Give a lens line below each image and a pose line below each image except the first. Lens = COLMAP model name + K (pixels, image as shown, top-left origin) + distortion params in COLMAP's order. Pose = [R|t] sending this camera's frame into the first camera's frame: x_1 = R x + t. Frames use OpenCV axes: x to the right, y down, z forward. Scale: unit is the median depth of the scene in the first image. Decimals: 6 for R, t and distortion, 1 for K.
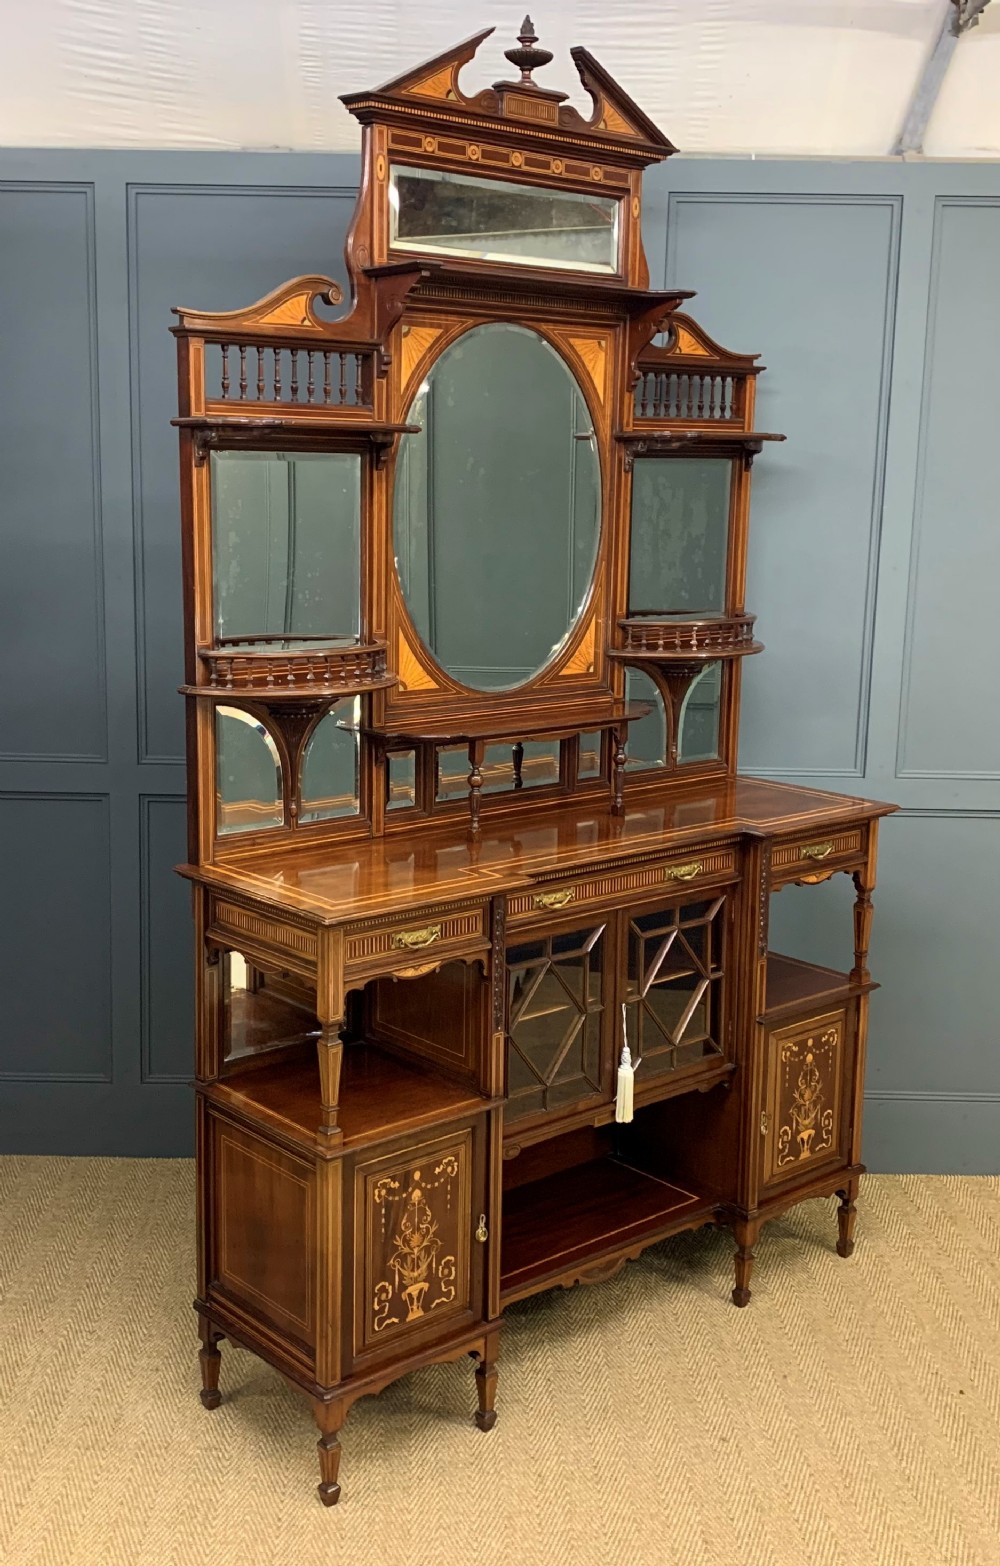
lens RADIAL K [[1627.6, 0, 393.0], [0, 1627.6, 757.3], [0, 0, 1]] dist [0.050240, 0.000000]
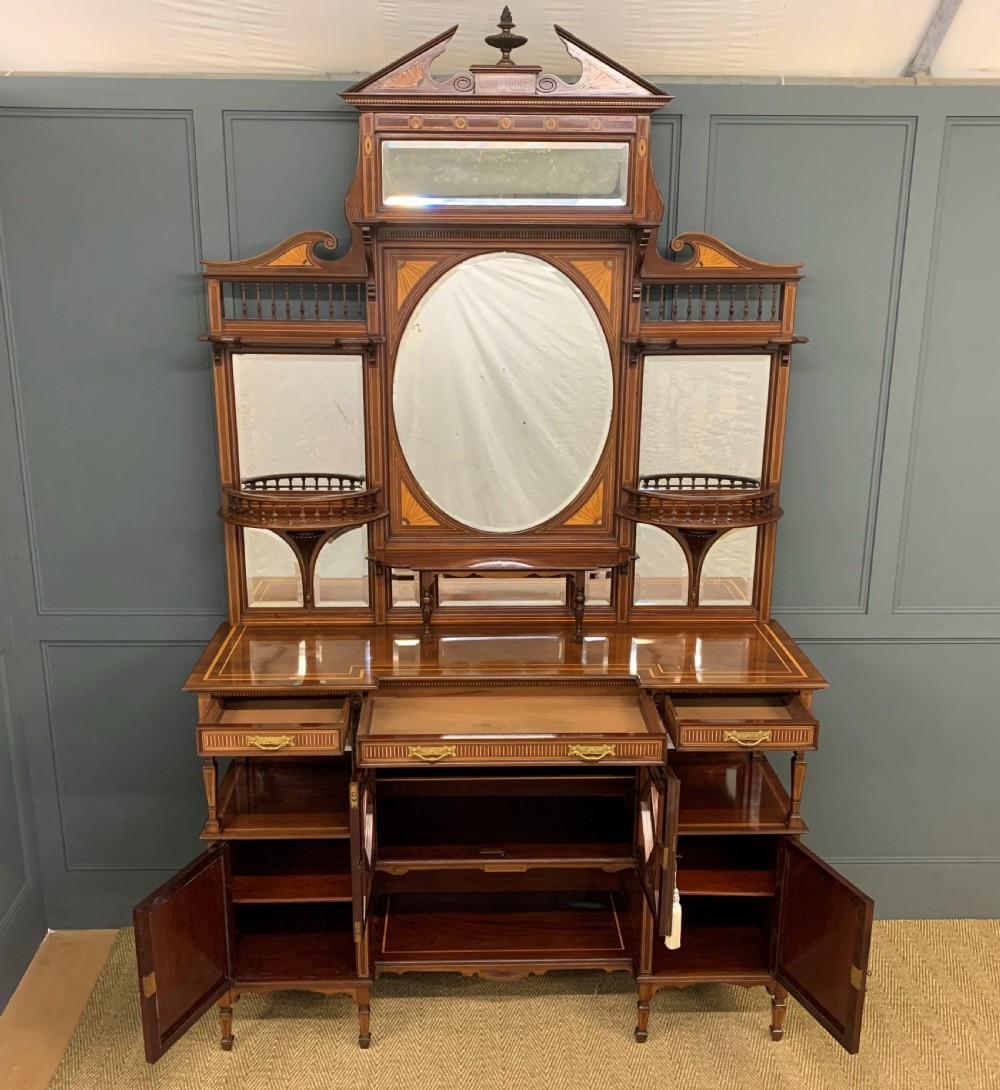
lens RADIAL K [[1087.4, 0, 501.7], [0, 1087.4, 542.8], [0, 0, 1]] dist [0.023060, 0.000000]
pose [[0.796397, 0.159375, -0.583397, 0.628095], [-0.103014, 0.986303, 0.128817, -0.157608], [0.595936, -0.042491, 0.801907, 0.318098]]
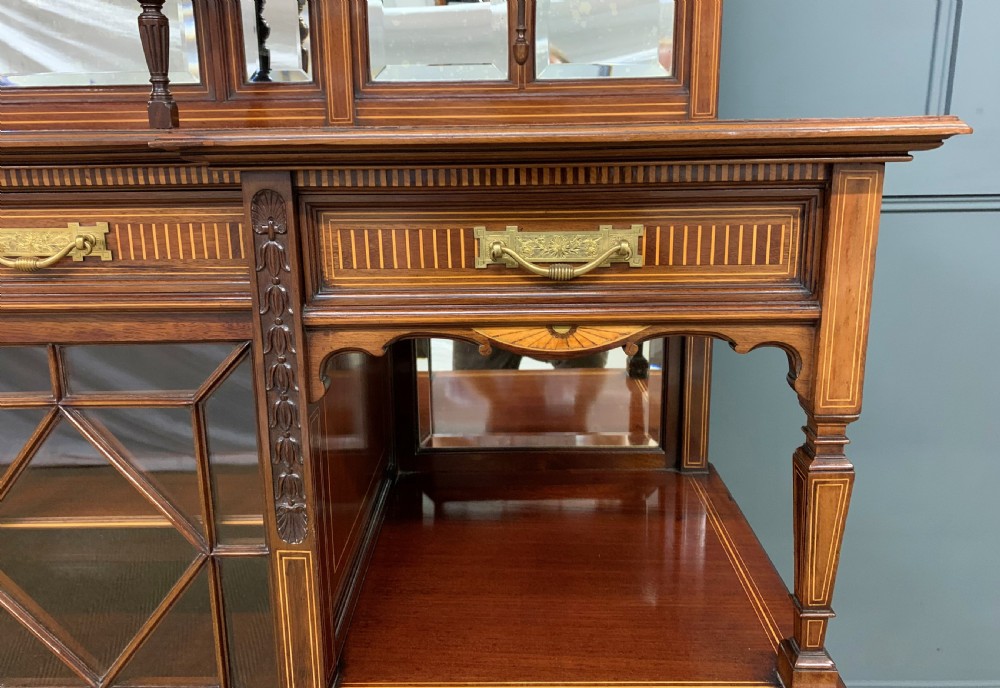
lens RADIAL K [[776.1, 0, 493.5], [0, 776.1, 307.4], [0, 0, 1]] dist [0.053039, -0.055306]
pose [[0.766544, 0.126518, -0.629606, 0.381867], [-0.089233, 0.991875, 0.090674, 0.062271], [0.635962, -0.013324, 0.771605, 0.981005]]
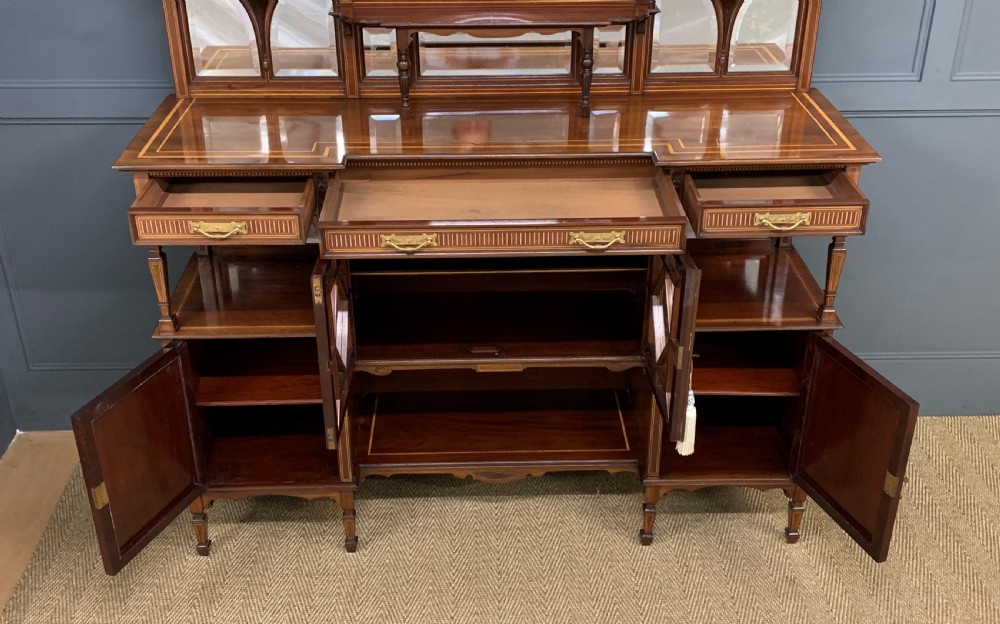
lens RADIAL K [[1059.4, 0, 495.8], [0, 1059.4, 281.2], [0, 0, 1]] dist [0.061225, 0.000000]
pose [[0.793230, 0.276486, -0.542533, 0.554438], [-0.094895, 0.936216, 0.338369, -0.103008], [0.601482, -0.216921, 0.768872, 0.438561]]
